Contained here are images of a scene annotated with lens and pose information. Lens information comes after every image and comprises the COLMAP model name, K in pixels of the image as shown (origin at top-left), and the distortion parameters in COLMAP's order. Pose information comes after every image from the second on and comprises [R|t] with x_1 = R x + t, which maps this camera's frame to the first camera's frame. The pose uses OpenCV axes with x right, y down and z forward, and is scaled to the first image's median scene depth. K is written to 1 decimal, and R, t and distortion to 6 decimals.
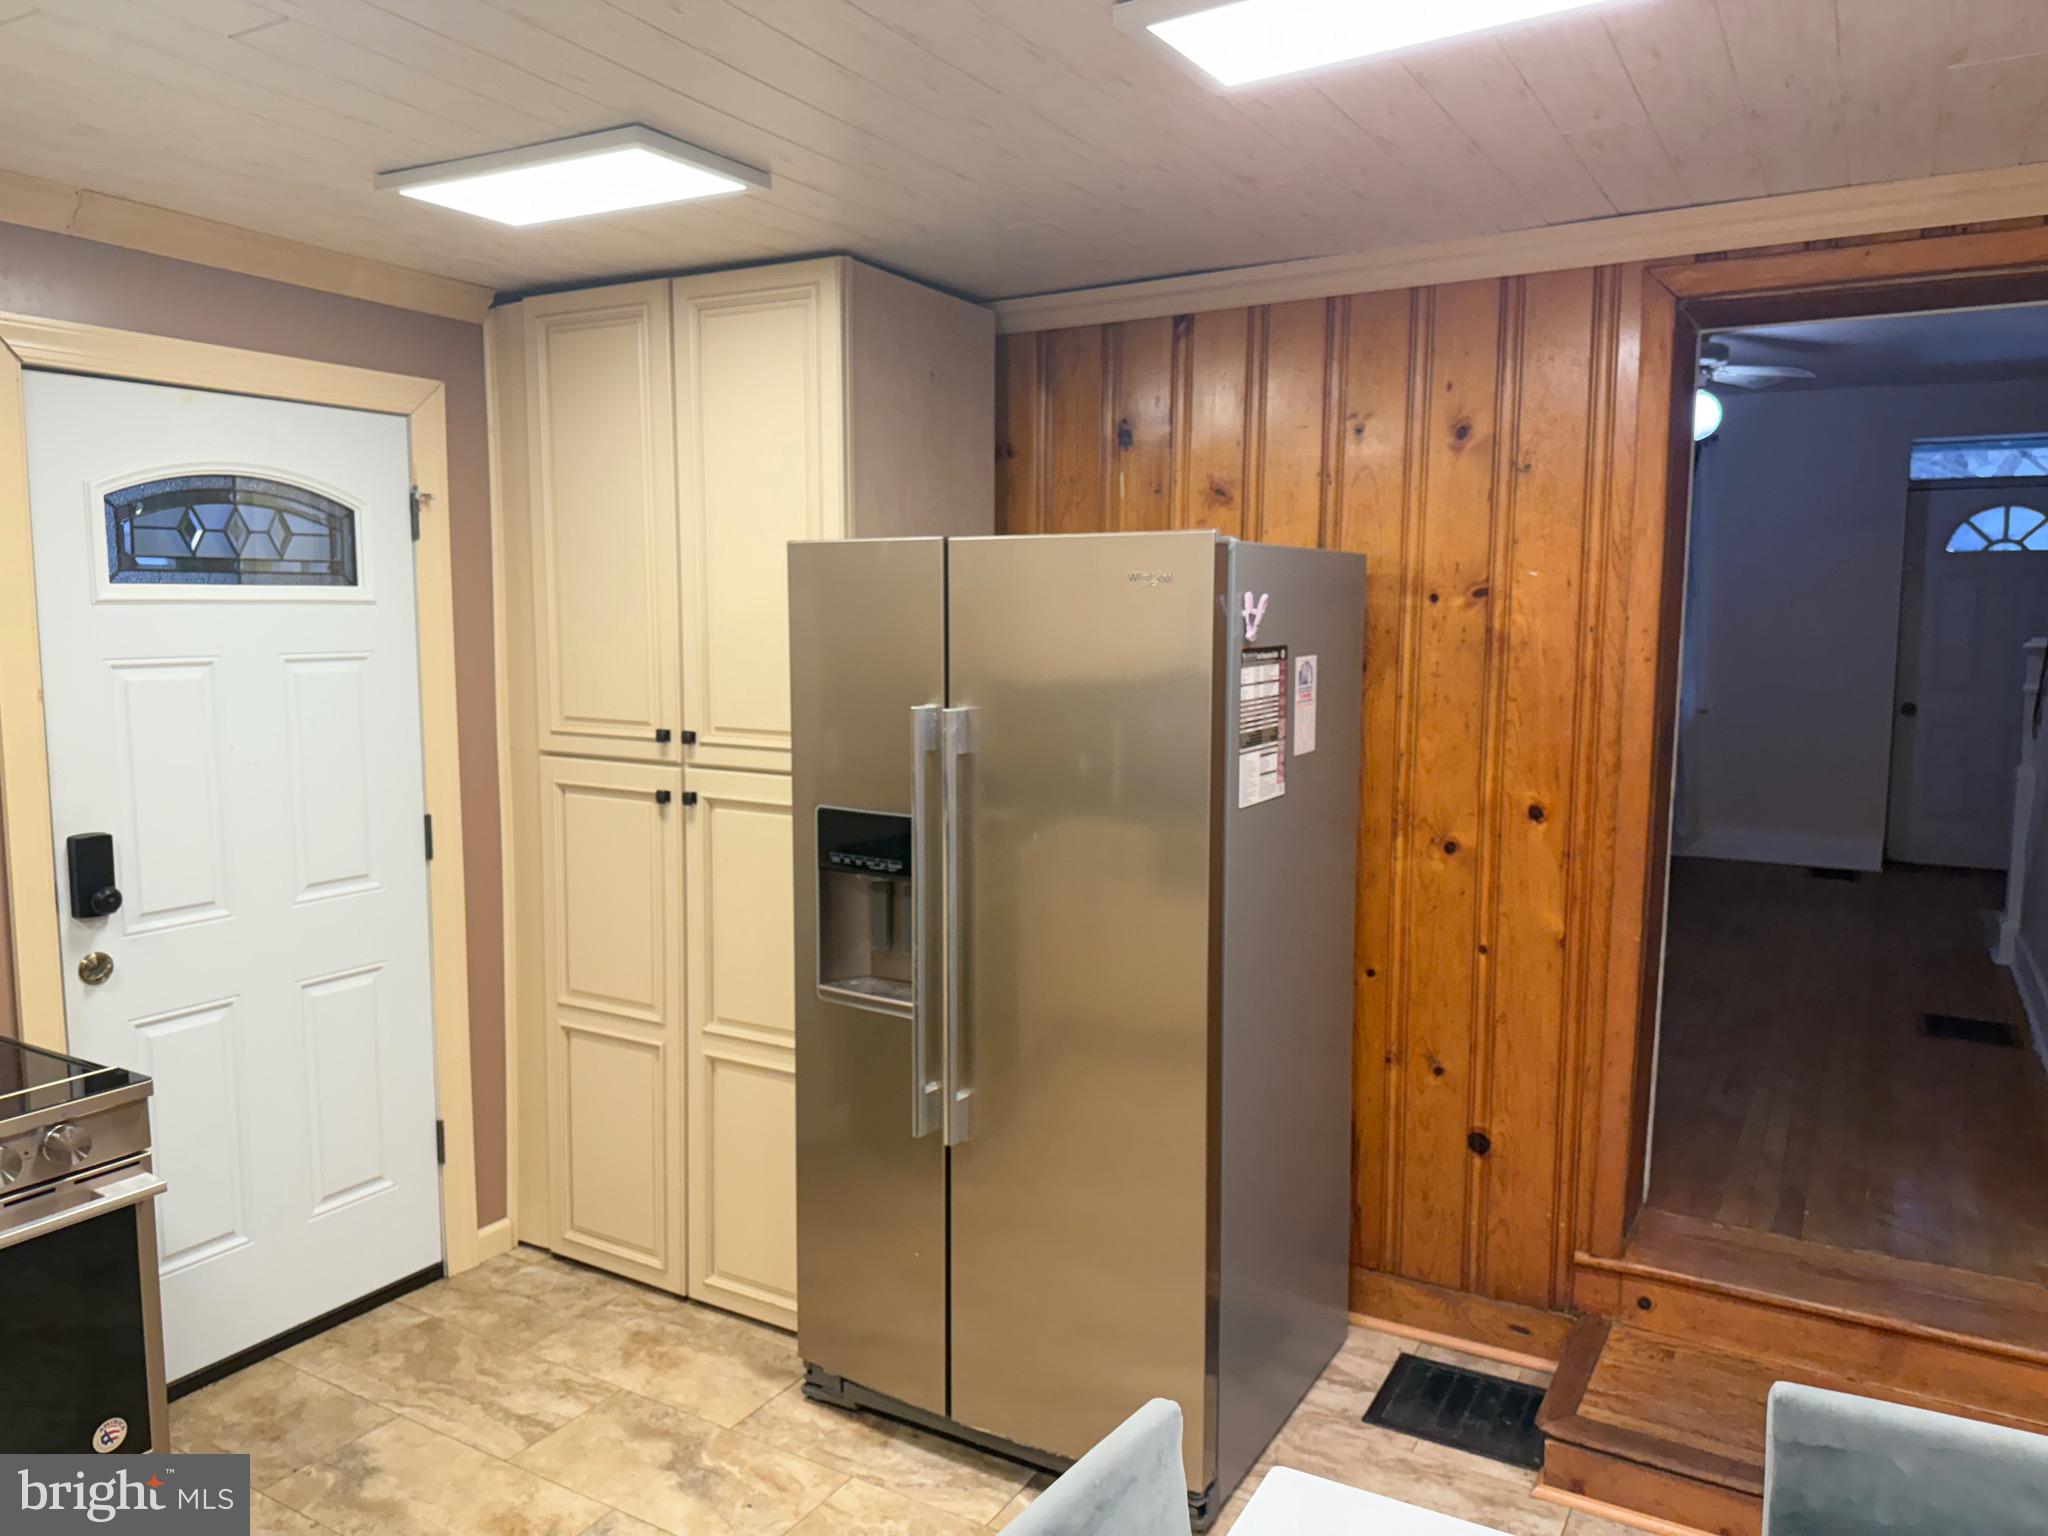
lens RADIAL K [[1446.3, 0, 1007.2], [0, 1446.3, 775.0], [0, 0, 1]] dist [0.055825, -0.063936]
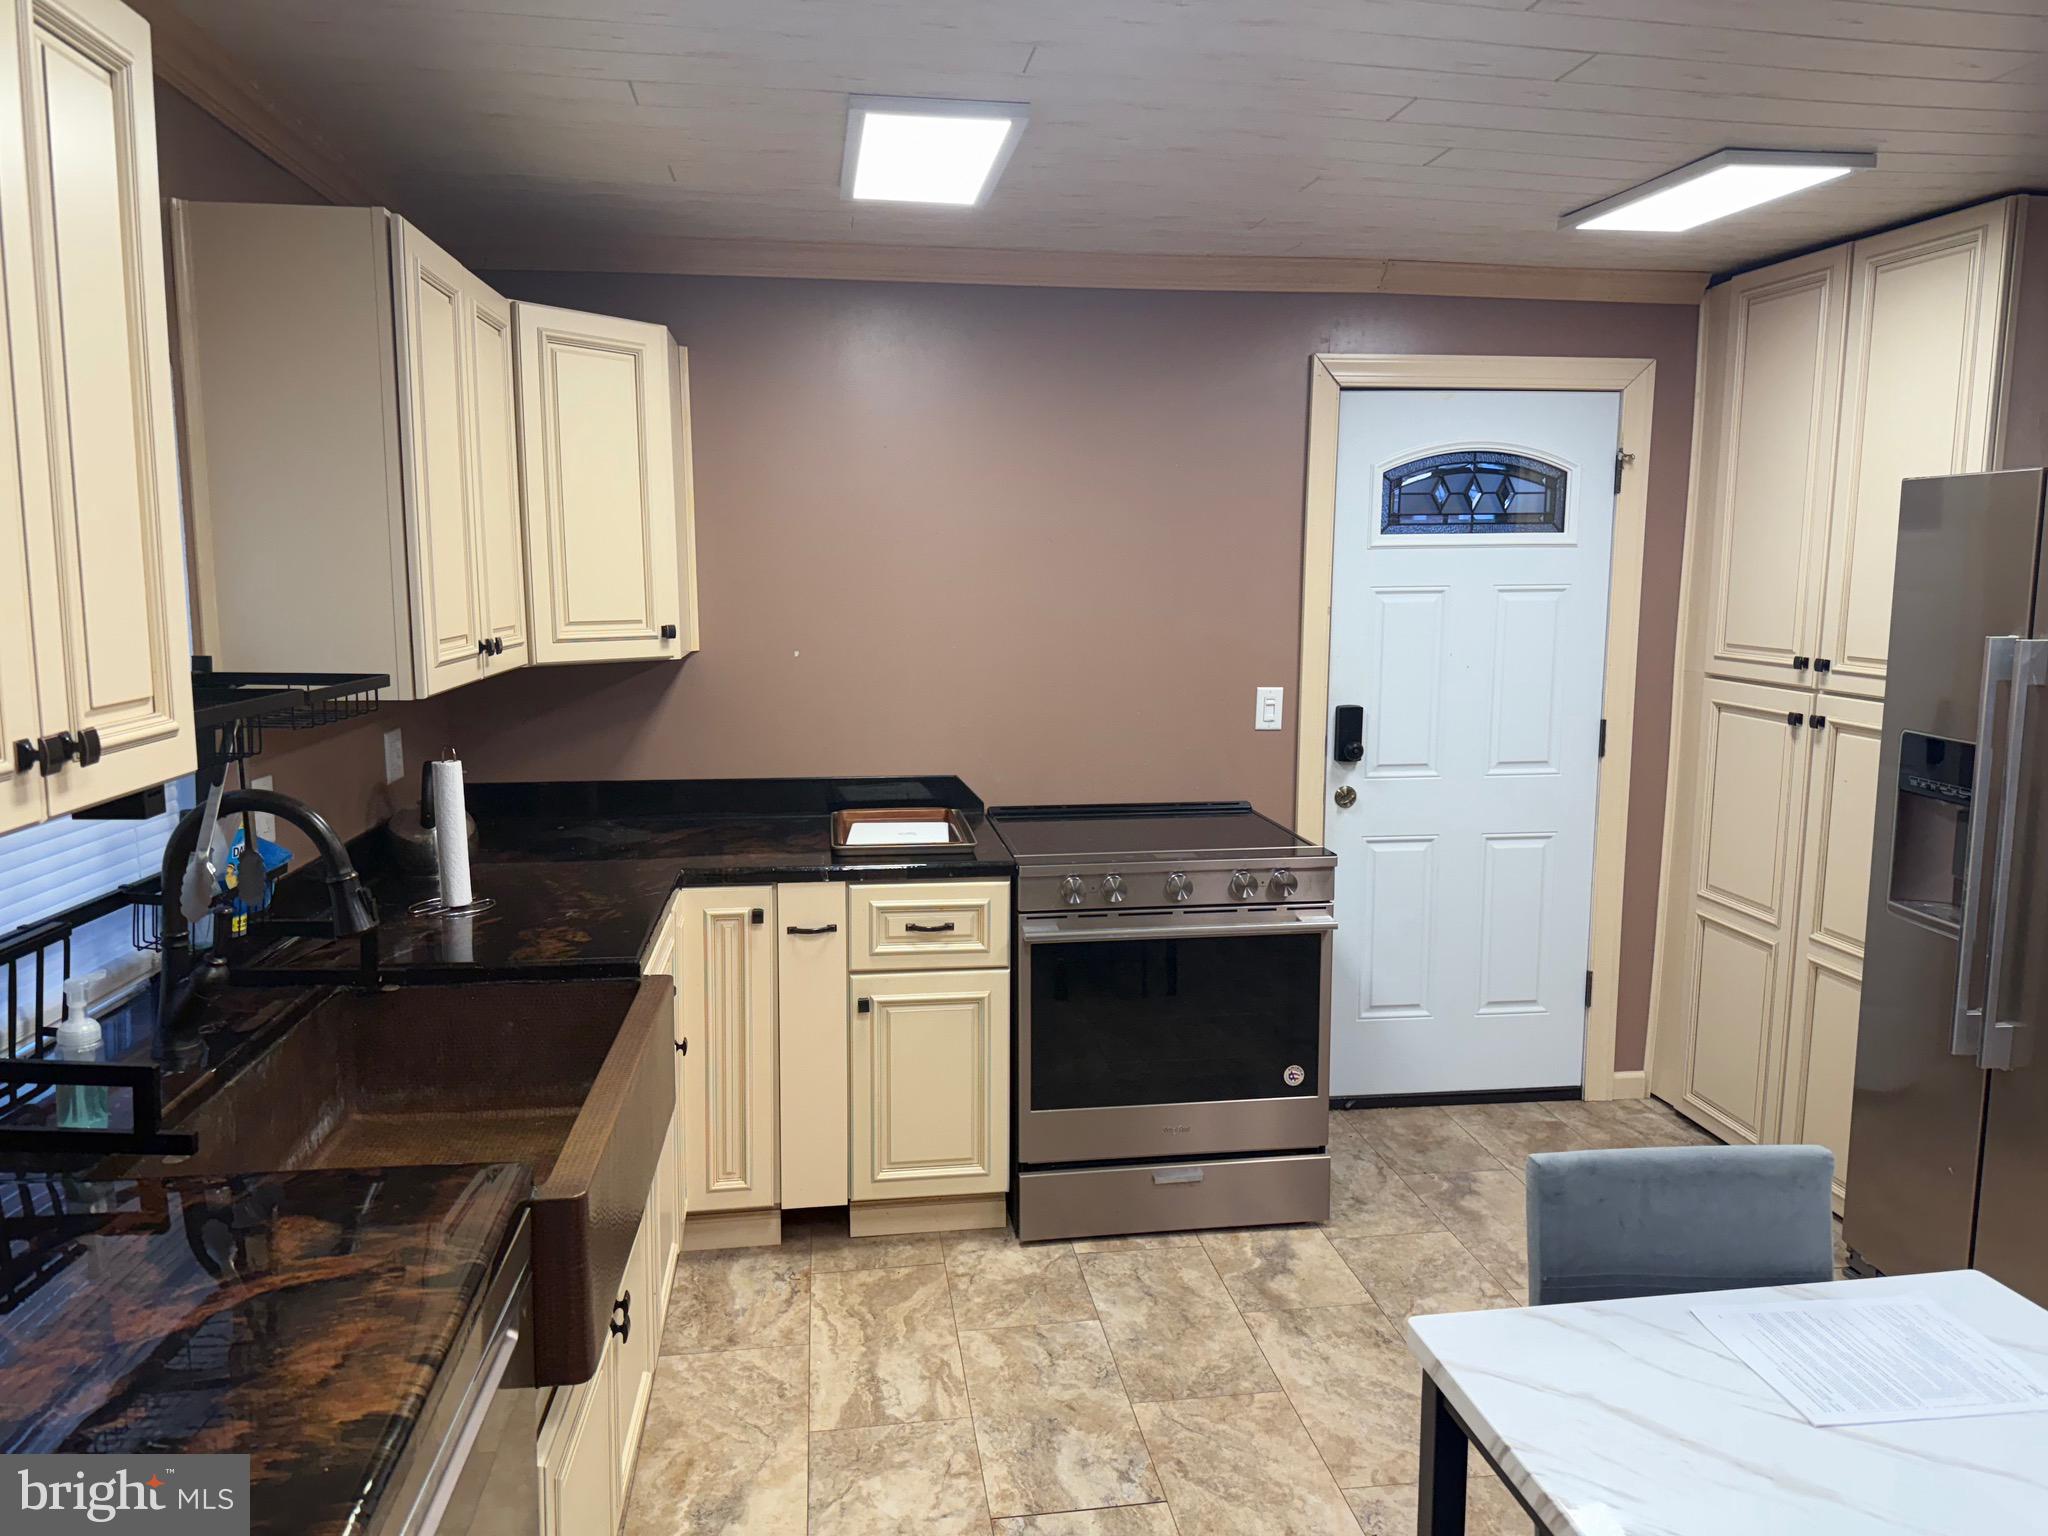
lens RADIAL K [[1446.3, 0, 1026.5], [0, 1446.3, 771.4], [0, 0, 1]] dist [0.055825, -0.063936]
pose [[0.625440, 0.109705, -0.772522, 0.261899], [-0.085252, 0.993747, 0.072100, 0.024567], [0.775601, 0.020765, 0.630882, -0.150548]]
